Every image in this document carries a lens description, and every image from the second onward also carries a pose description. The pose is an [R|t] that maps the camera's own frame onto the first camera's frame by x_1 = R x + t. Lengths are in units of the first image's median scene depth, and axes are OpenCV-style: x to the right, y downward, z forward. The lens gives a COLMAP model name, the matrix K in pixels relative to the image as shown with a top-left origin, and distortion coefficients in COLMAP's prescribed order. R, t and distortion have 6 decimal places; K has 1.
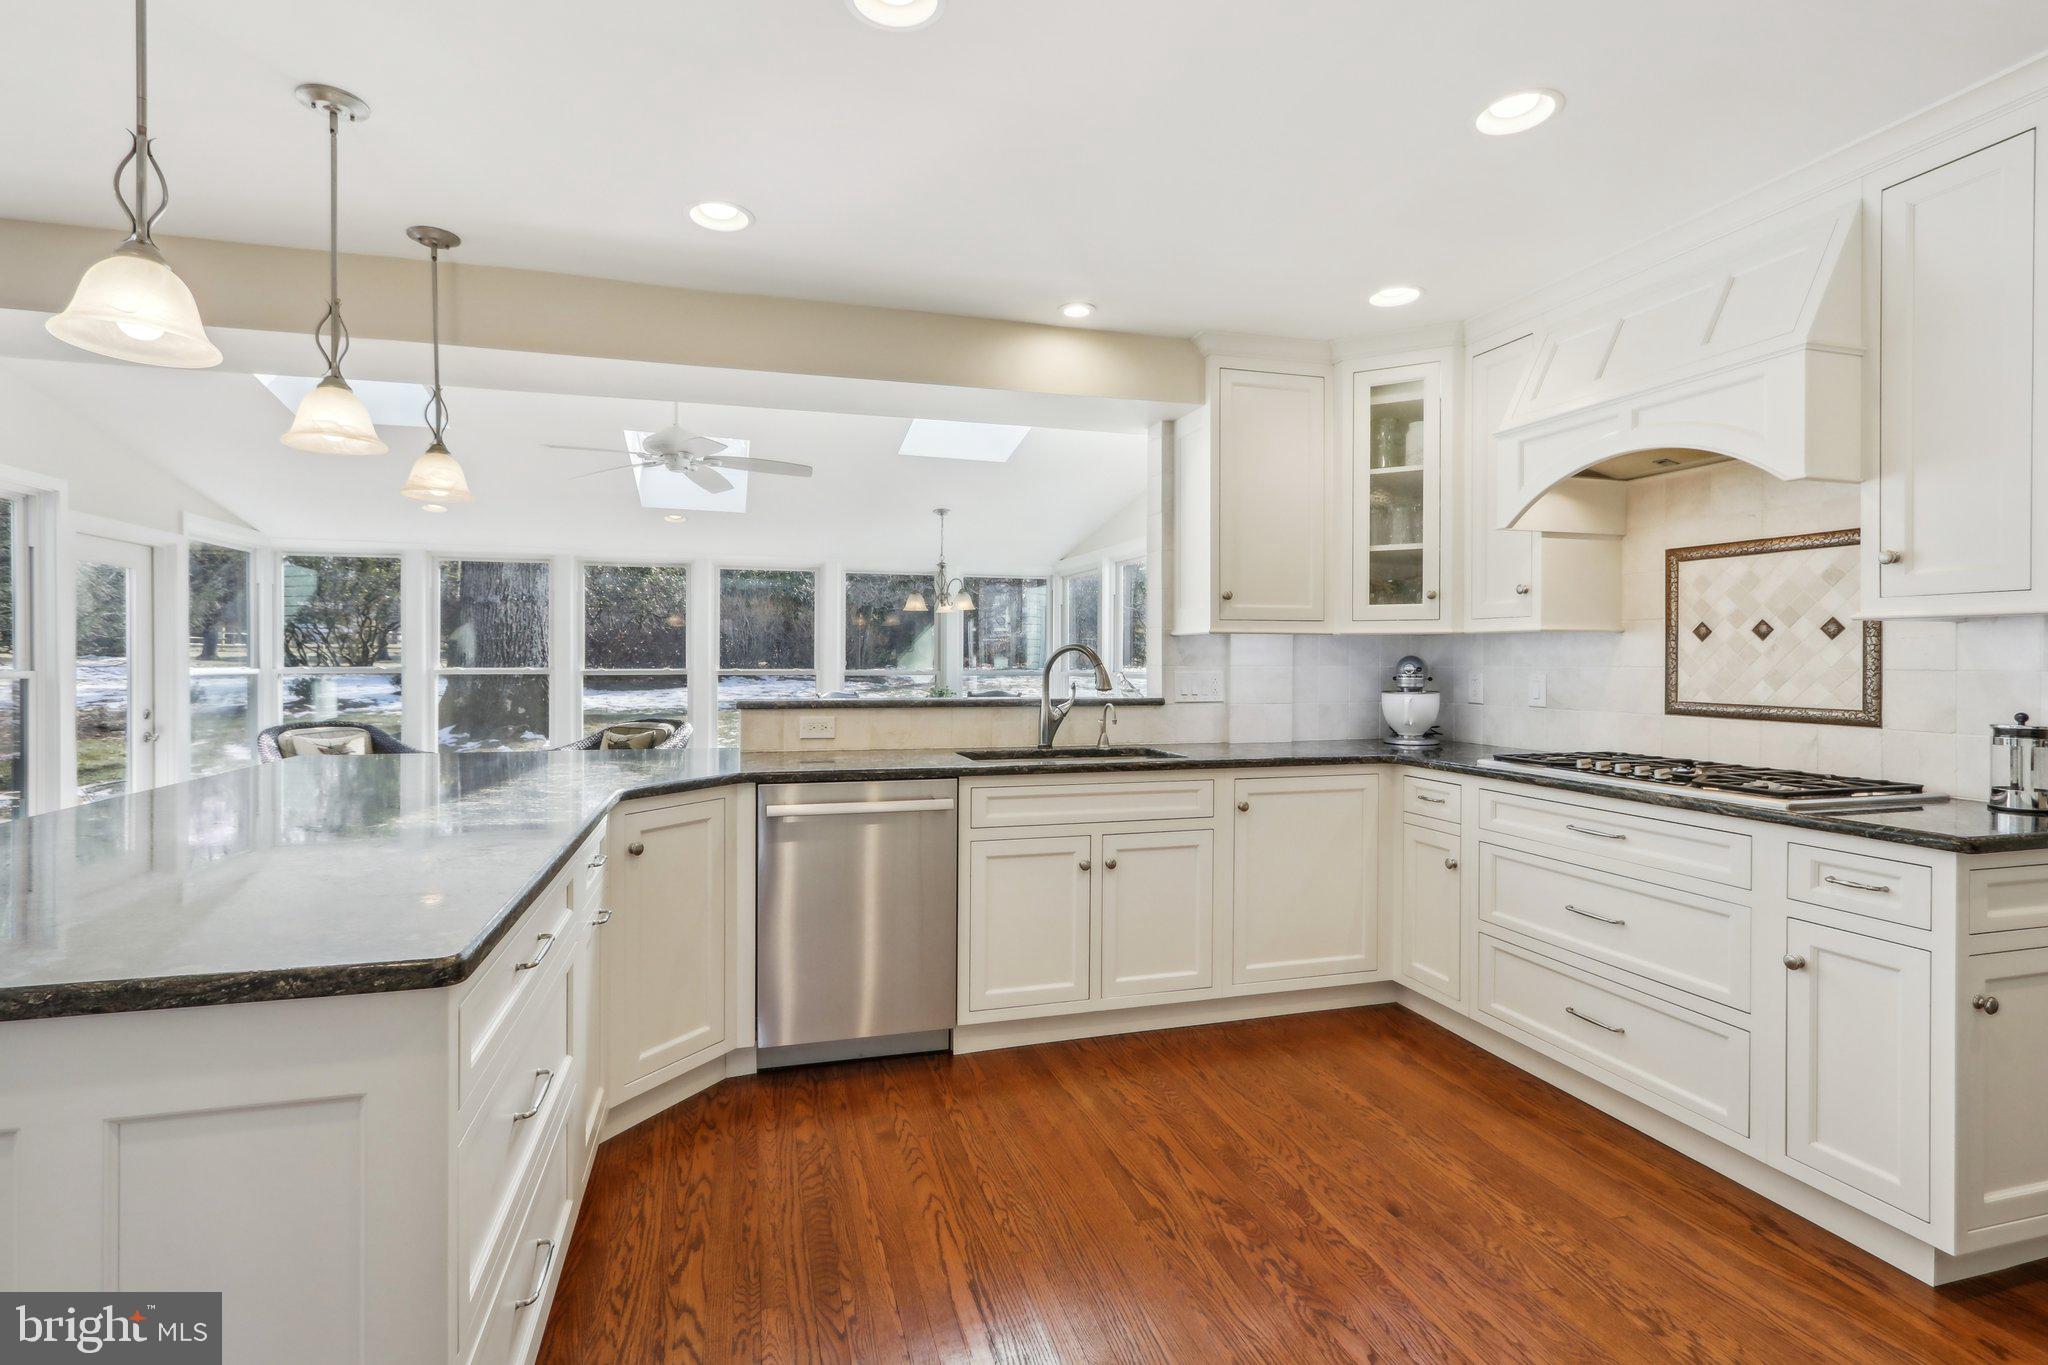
lens RADIAL K [[957.1, 0, 997.7], [0, 957.1, 662.5], [0, 0, 1]] dist [-0.010530, 0.003889]
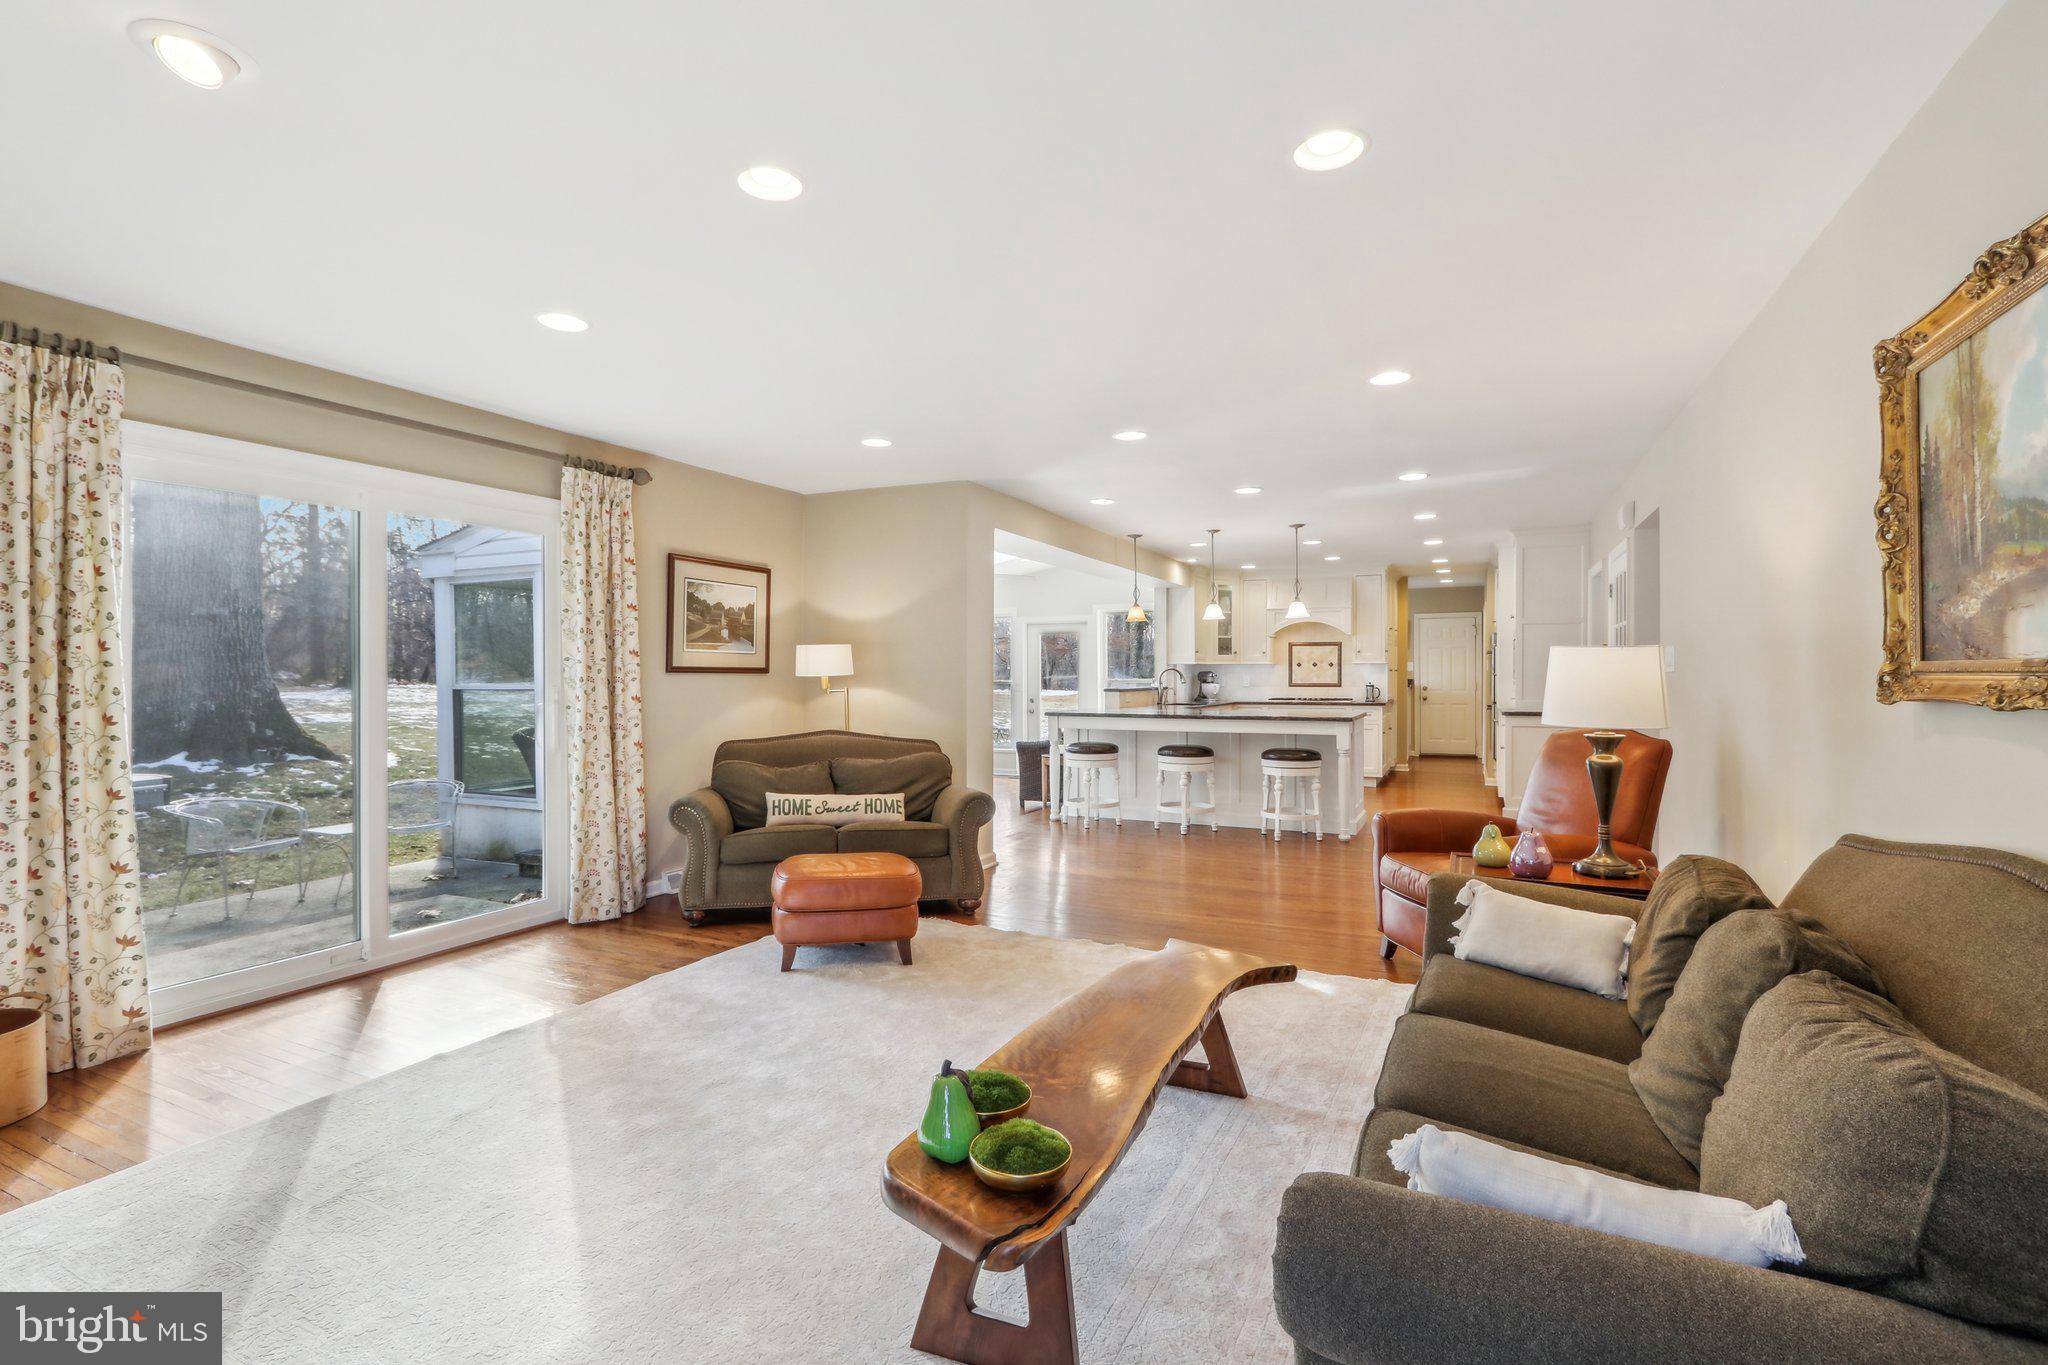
lens RADIAL K [[957.1, 0, 1023.5], [0, 957.1, 690.5], [0, 0, 1]] dist [-0.010530, 0.003889]
pose [[0.650730, -0.018808, 0.759077, -2.847192], [0.008043, 0.999808, 0.017878, -0.006684], [-0.759267, -0.005529, 0.650756, -0.656695]]
